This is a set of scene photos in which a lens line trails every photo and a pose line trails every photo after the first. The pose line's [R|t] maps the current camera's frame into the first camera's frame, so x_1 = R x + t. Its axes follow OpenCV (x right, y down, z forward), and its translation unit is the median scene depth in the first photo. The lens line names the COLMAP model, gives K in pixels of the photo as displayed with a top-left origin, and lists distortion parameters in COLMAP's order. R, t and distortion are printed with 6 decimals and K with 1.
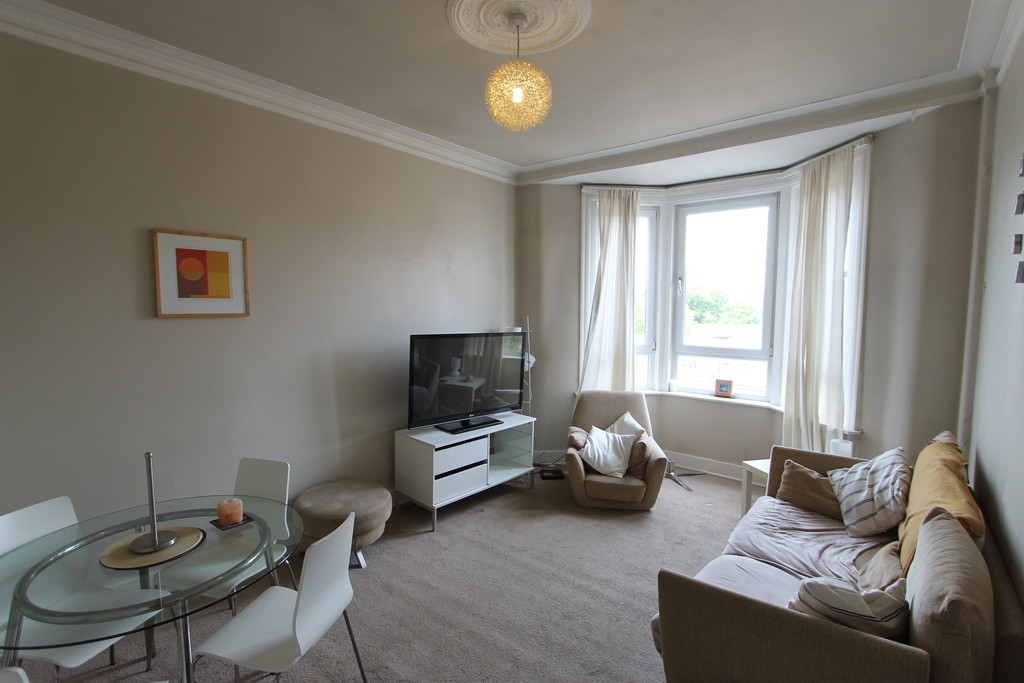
lens RADIAL K [[484.1, 0, 514.6], [0, 484.1, 341.5], [0, 0, 1]] dist [-0.025476, 0.002899]
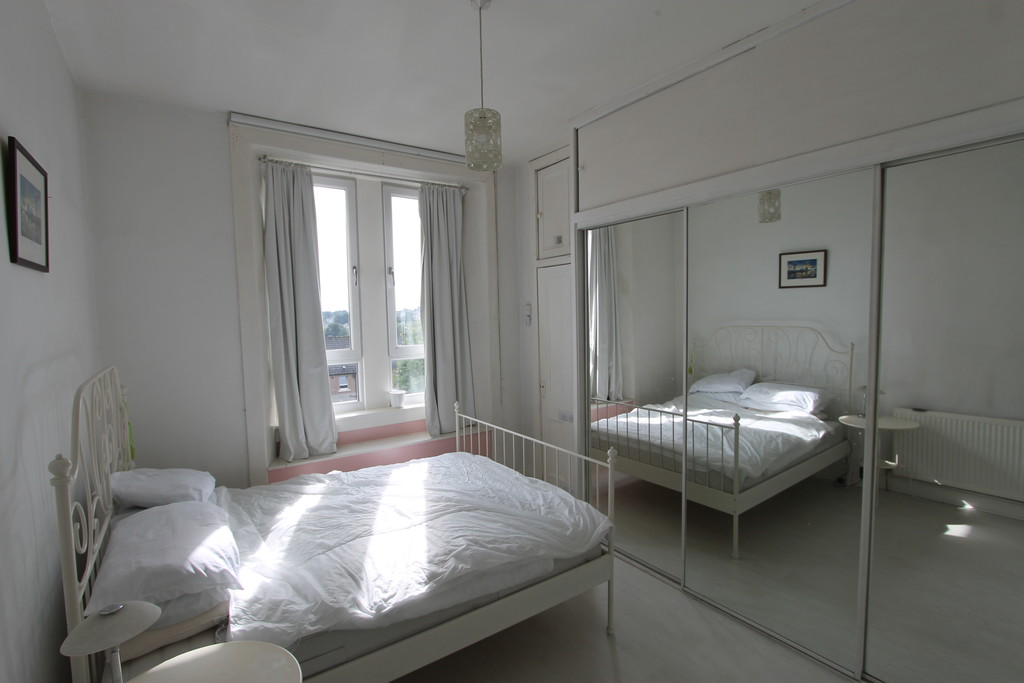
lens RADIAL K [[484.1, 0, 511.1], [0, 484.1, 342.8], [0, 0, 1]] dist [-0.025476, 0.002899]
pose [[-0.263660, 0.079618, -0.961324, 2.076518], [-0.047548, 0.994304, 0.095391, 0.072552], [0.963443, 0.070860, -0.258373, 0.194907]]
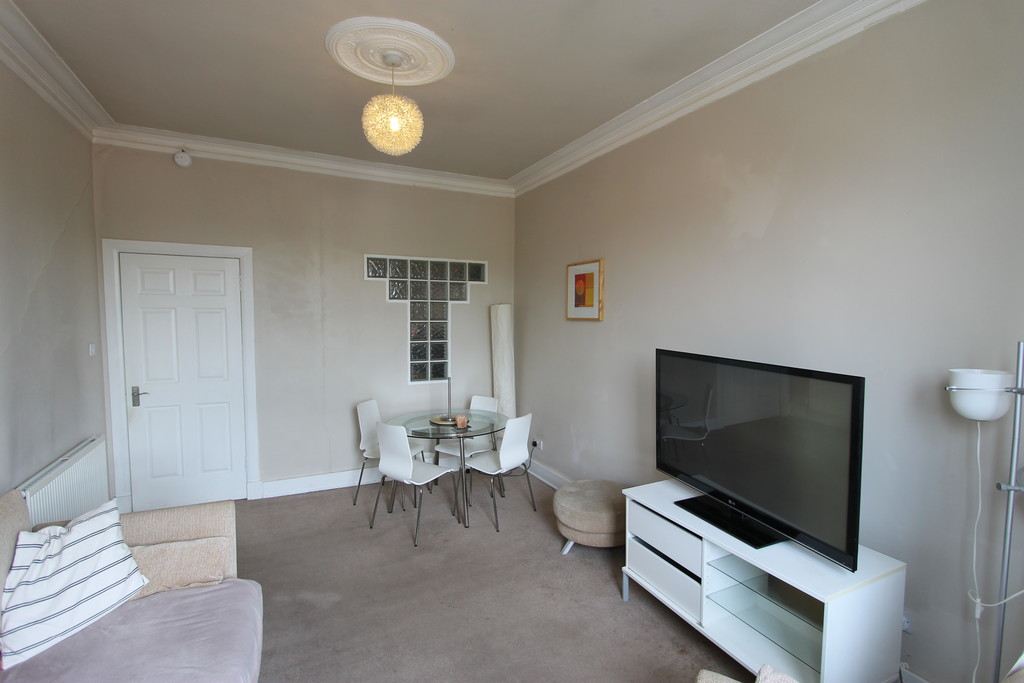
lens RADIAL K [[484.1, 0, 519.5], [0, 484.1, 344.3], [0, 0, 1]] dist [-0.025476, 0.002899]
pose [[-0.398105, 0.057421, -0.915541, 0.736653], [-0.069195, 0.993316, 0.092387, -0.098022], [0.914727, 0.100130, -0.391471, 1.364995]]
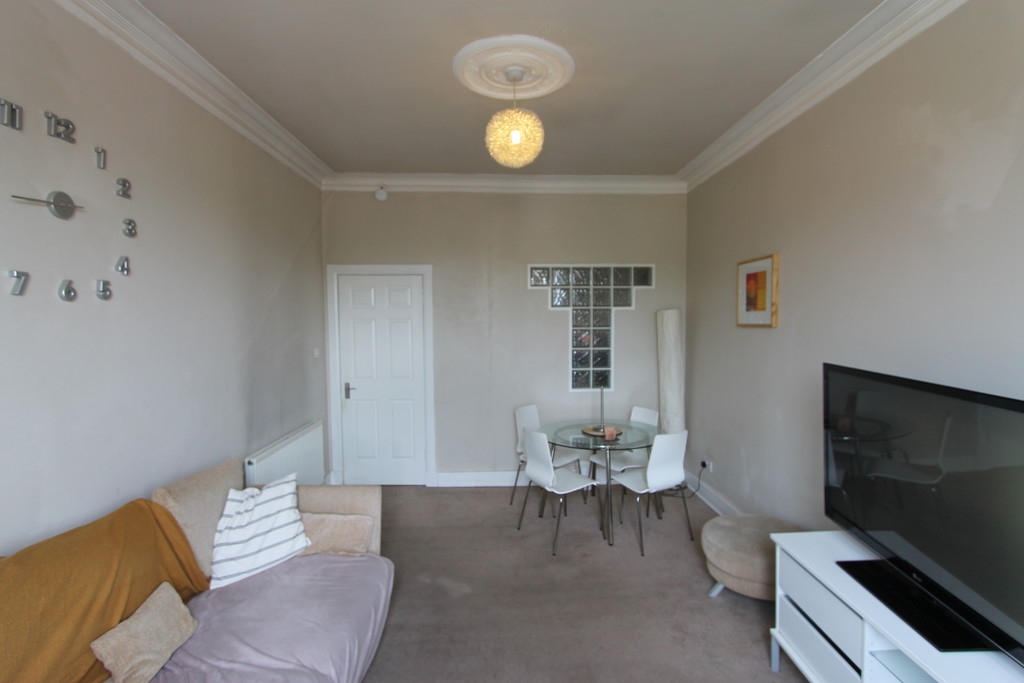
lens RADIAL K [[484.1, 0, 513.2], [0, 484.1, 343.0], [0, 0, 1]] dist [-0.025476, 0.002899]
pose [[-0.752866, 0.039607, -0.656981, 0.611171], [-0.036164, 0.994190, 0.101379, -0.109106], [0.657179, 0.100084, -0.747060, 1.480149]]
